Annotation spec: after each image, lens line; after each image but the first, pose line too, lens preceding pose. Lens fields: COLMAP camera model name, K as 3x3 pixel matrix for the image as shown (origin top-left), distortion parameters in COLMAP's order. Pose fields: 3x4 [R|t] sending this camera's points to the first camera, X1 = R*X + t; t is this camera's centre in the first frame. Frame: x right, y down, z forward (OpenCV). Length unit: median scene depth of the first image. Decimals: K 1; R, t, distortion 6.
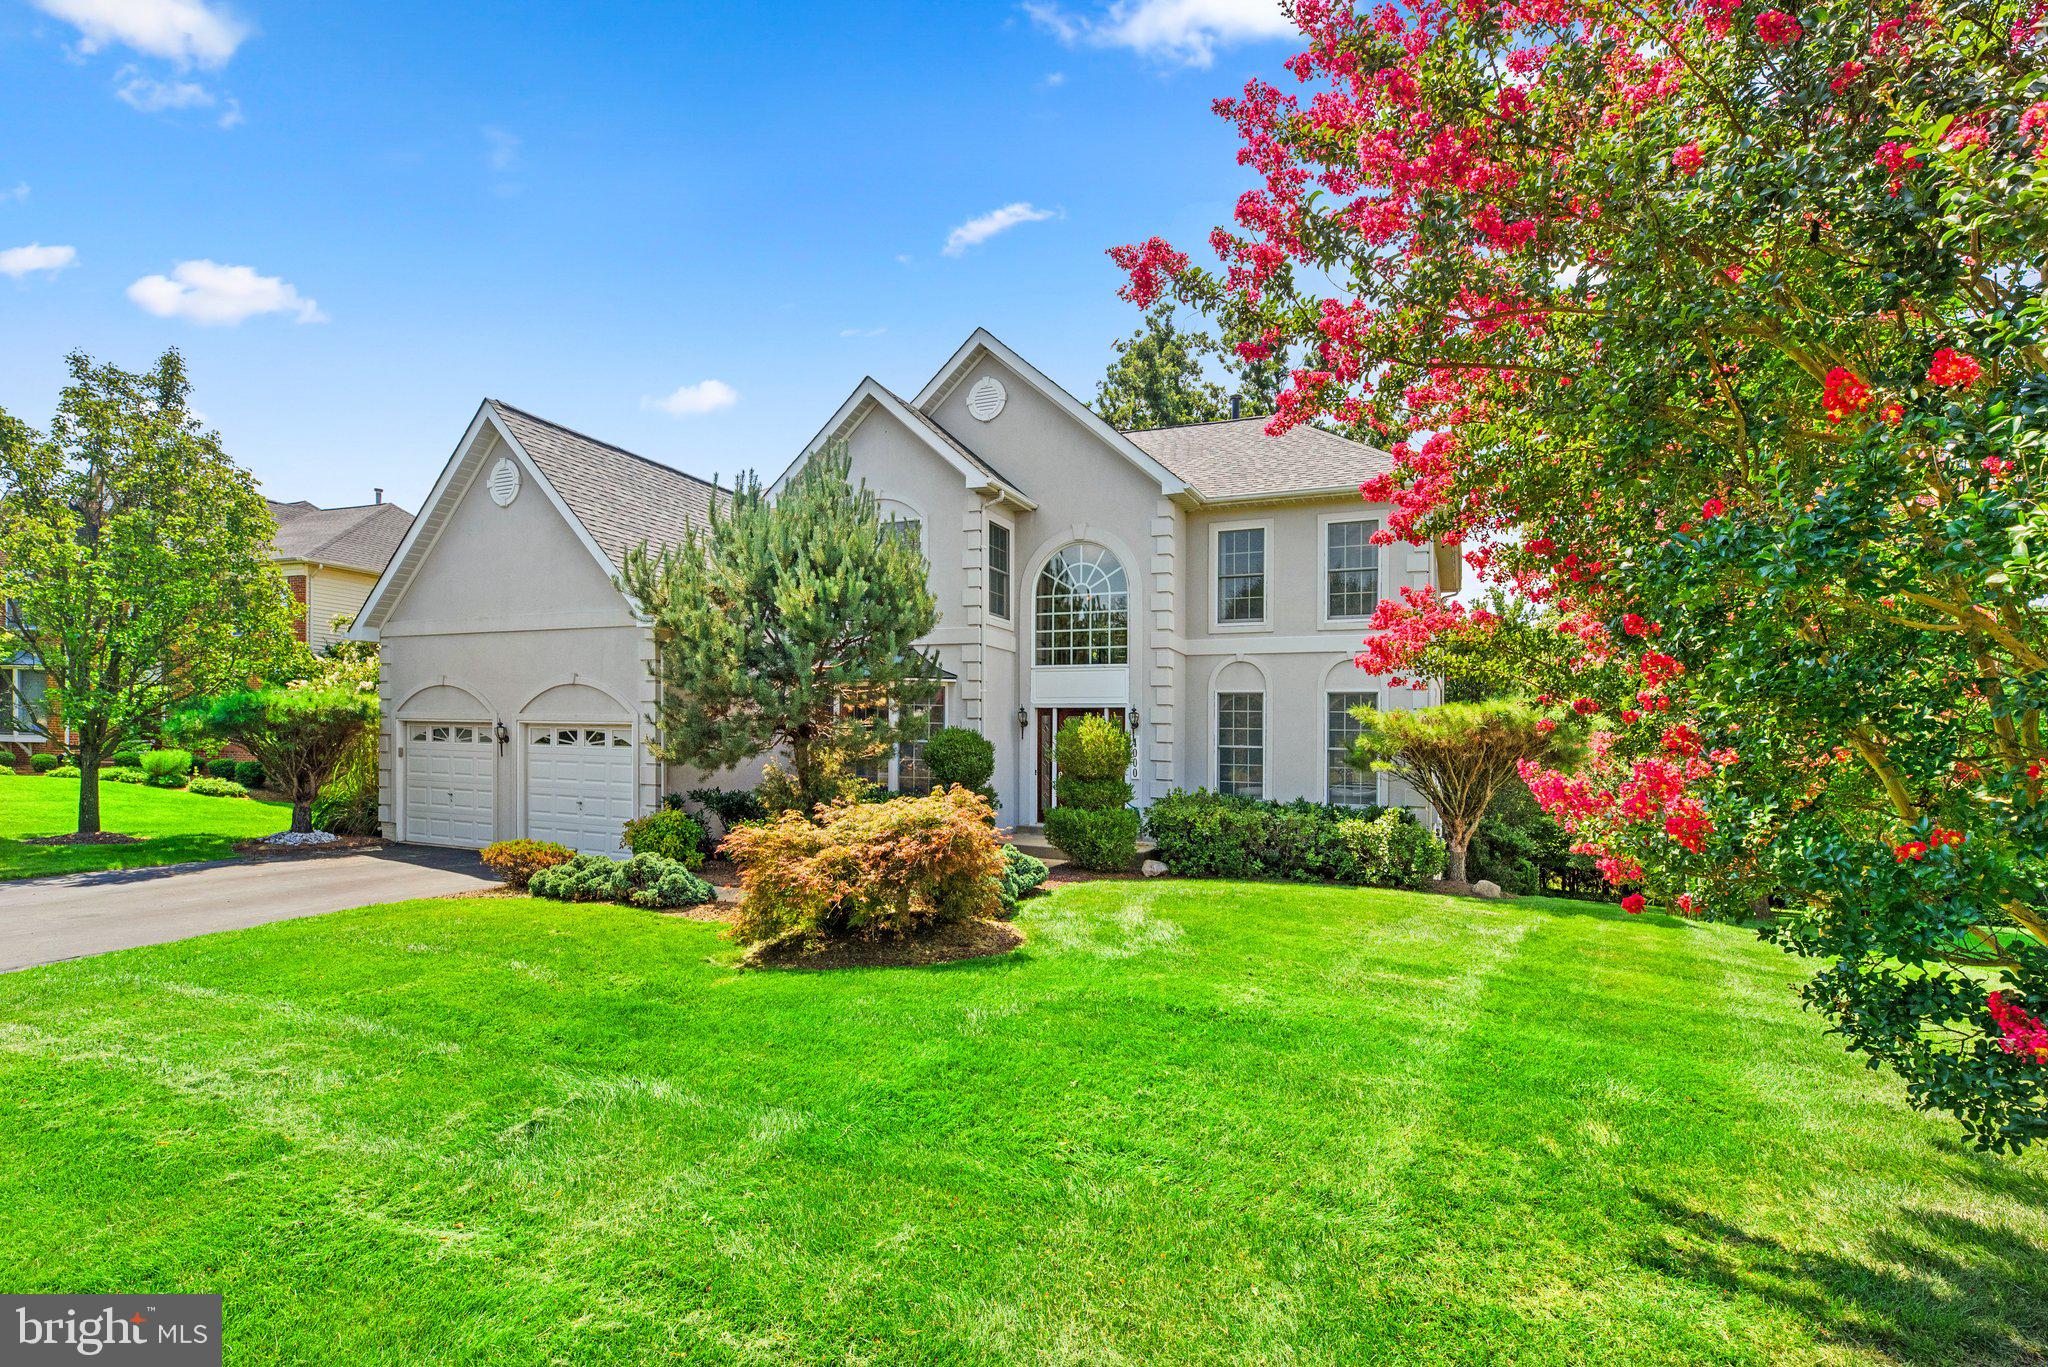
lens RADIAL K [[952.9, 0, 1021.3], [0, 952.9, 699.1], [0, 0, 1]] dist [0.002423, 0.000009]
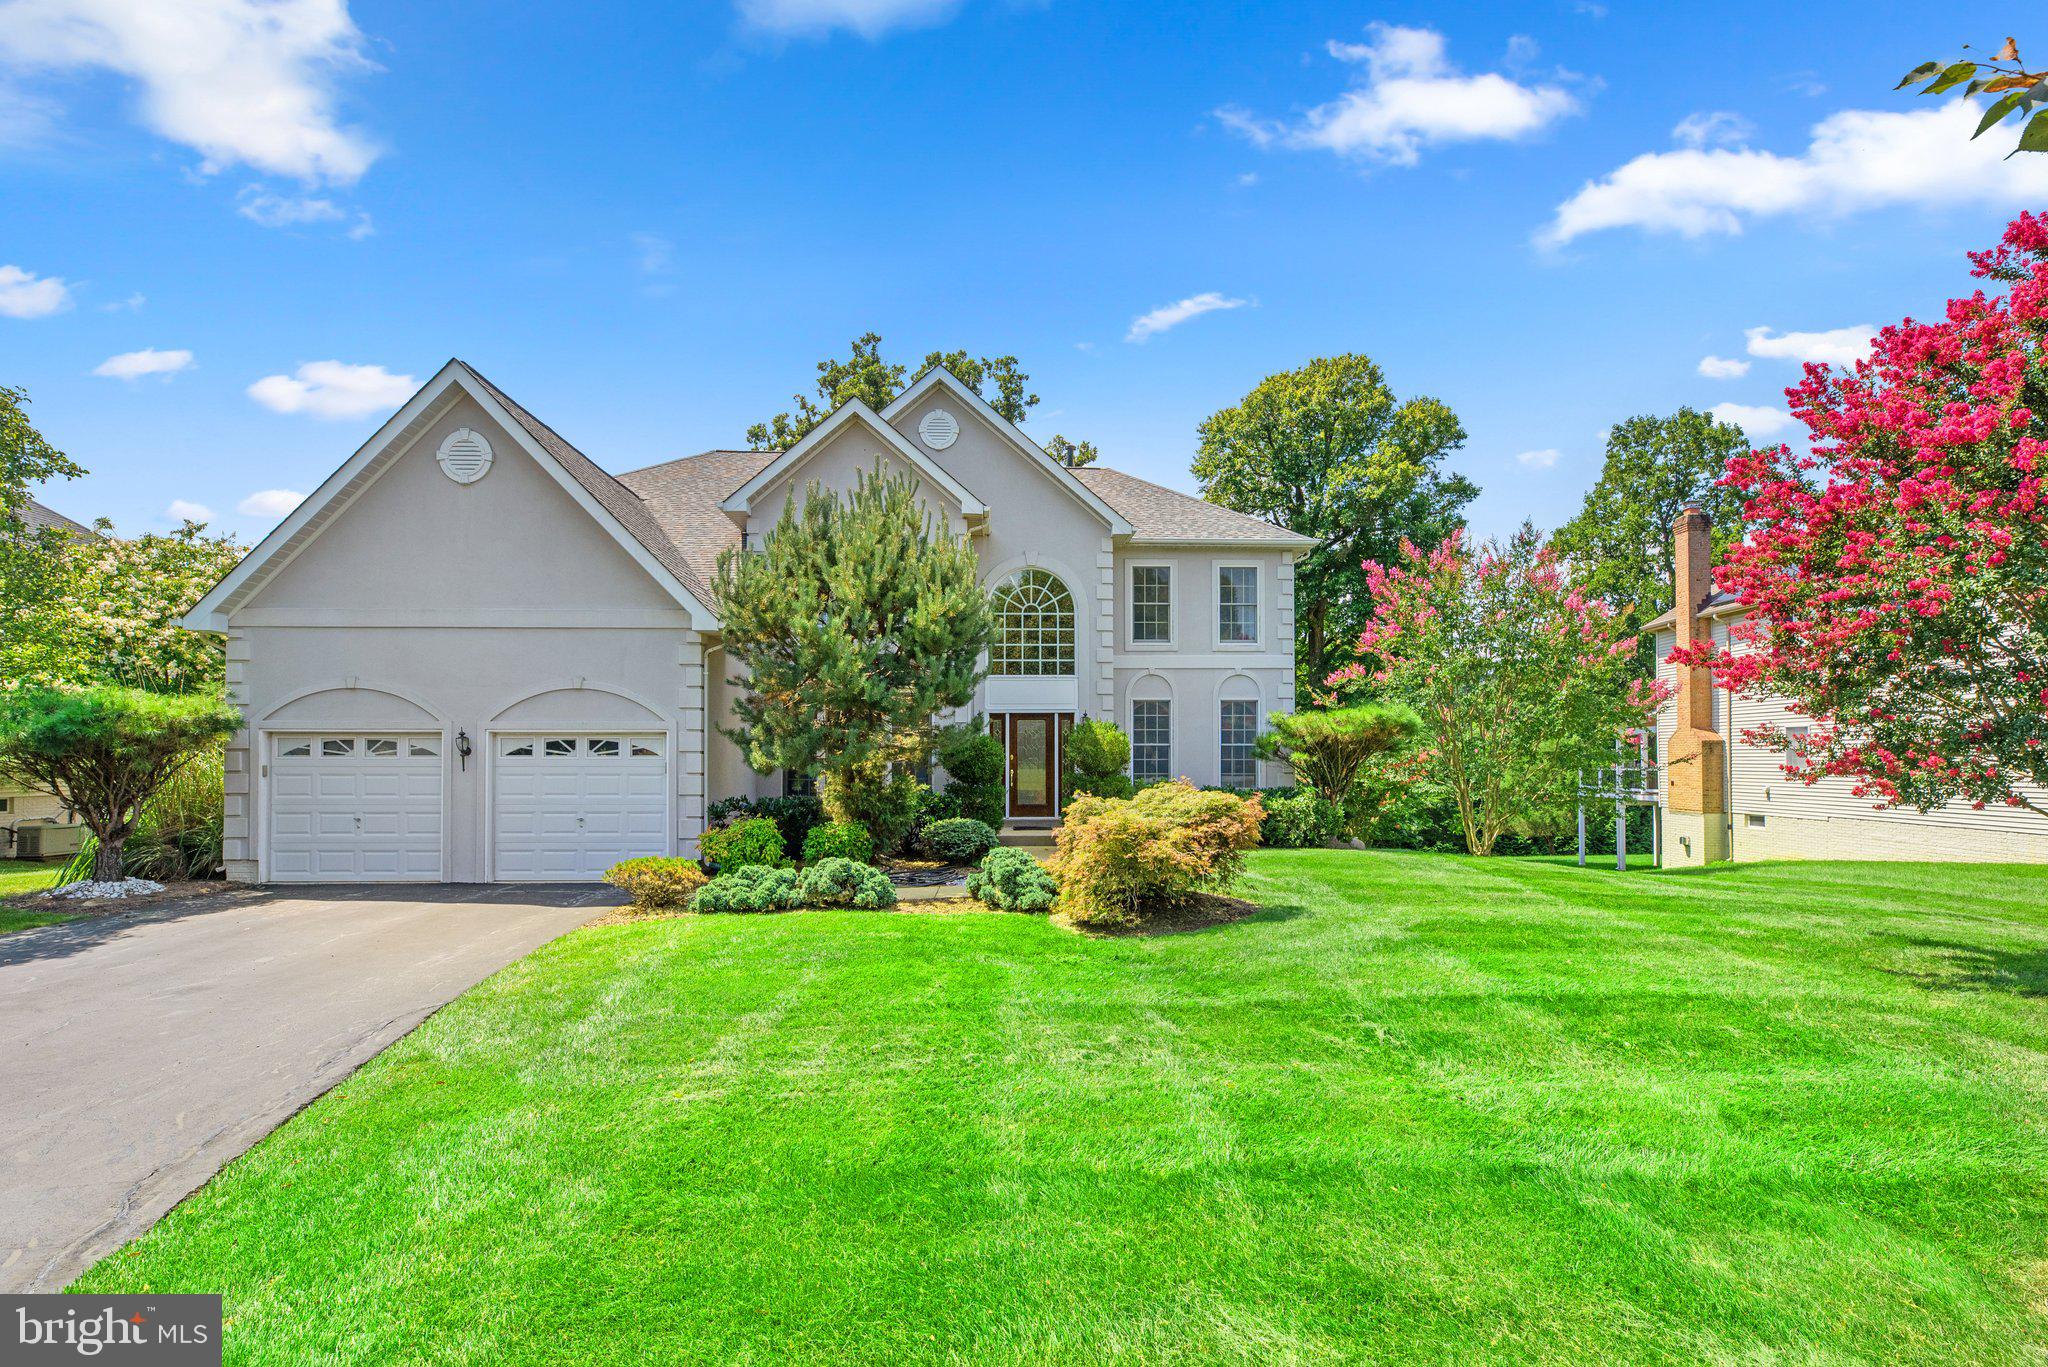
lens RADIAL K [[918.8, 0, 1024.0], [0, 918.8, 683.5], [0, 0, 1]] dist [-0.000929, 0.000350]
pose [[0.894318, 0.010813, 0.447301, -0.447063], [-0.001693, 0.999783, -0.020786, -0.003138], [-0.447428, 0.017832, 0.894142, 0.022853]]
